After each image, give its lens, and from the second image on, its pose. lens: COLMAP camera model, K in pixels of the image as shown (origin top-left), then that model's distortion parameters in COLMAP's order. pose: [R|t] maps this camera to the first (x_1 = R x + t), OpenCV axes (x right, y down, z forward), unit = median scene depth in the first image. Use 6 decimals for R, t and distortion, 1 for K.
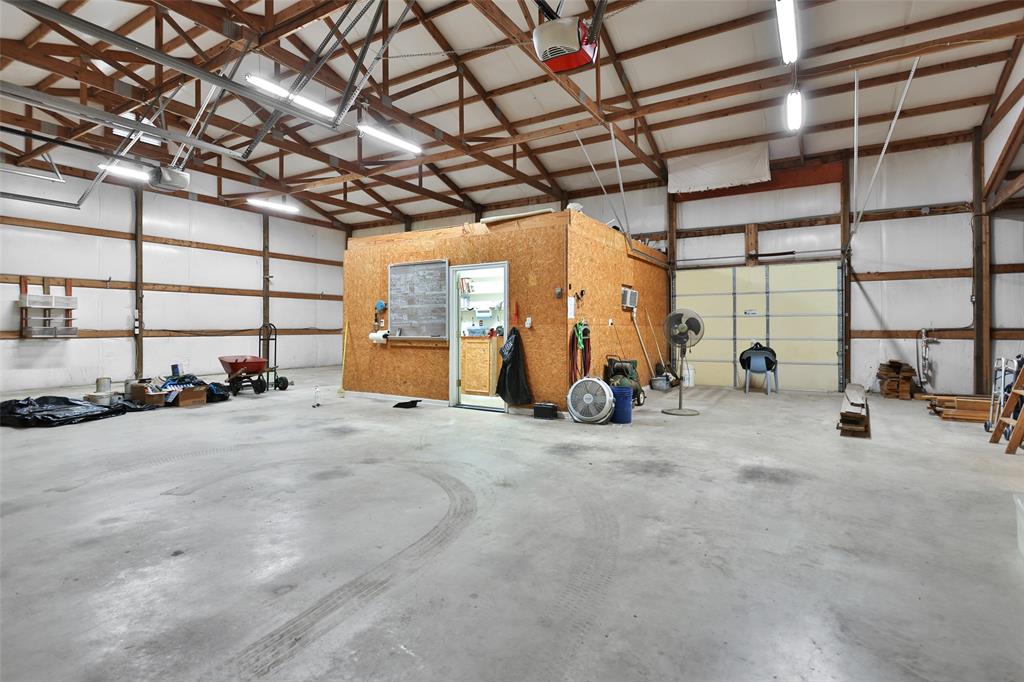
lens RADIAL K [[519.8, 0, 511.7], [0, 519.8, 334.5], [0, 0, 1]] dist [0.004173, 0.001480]
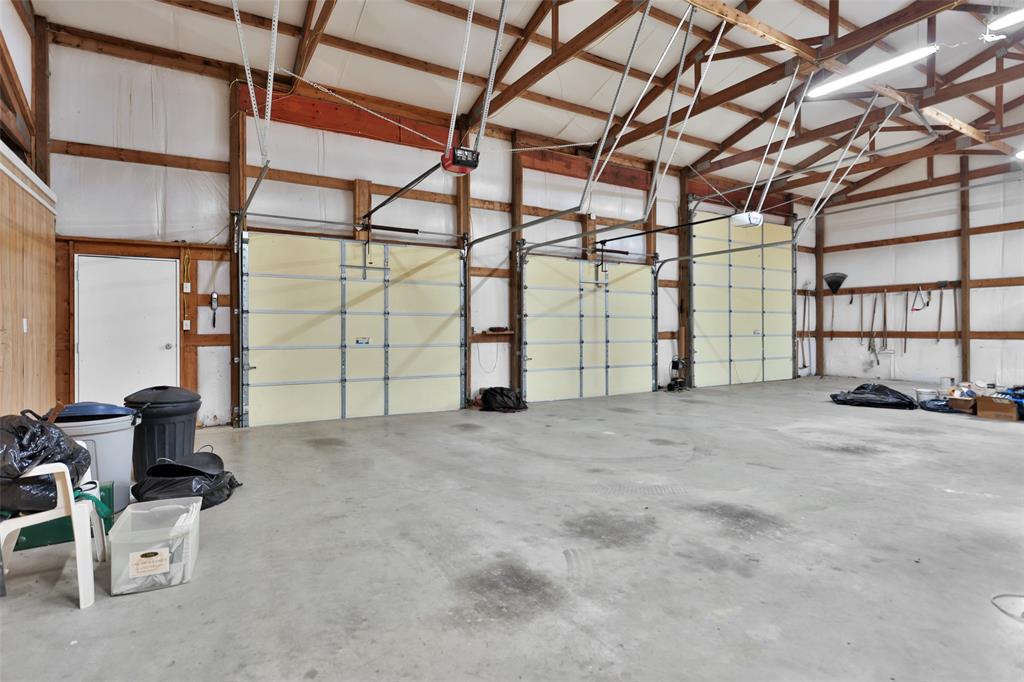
lens RADIAL K [[519.8, 0, 511.5], [0, 519.8, 332.8], [0, 0, 1]] dist [0.004173, 0.001480]
pose [[-0.466035, 0.009254, -0.884718, 1.170805], [-0.007719, 0.999865, 0.014524, -0.028618], [0.884732, 0.013598, -0.465901, 1.482797]]
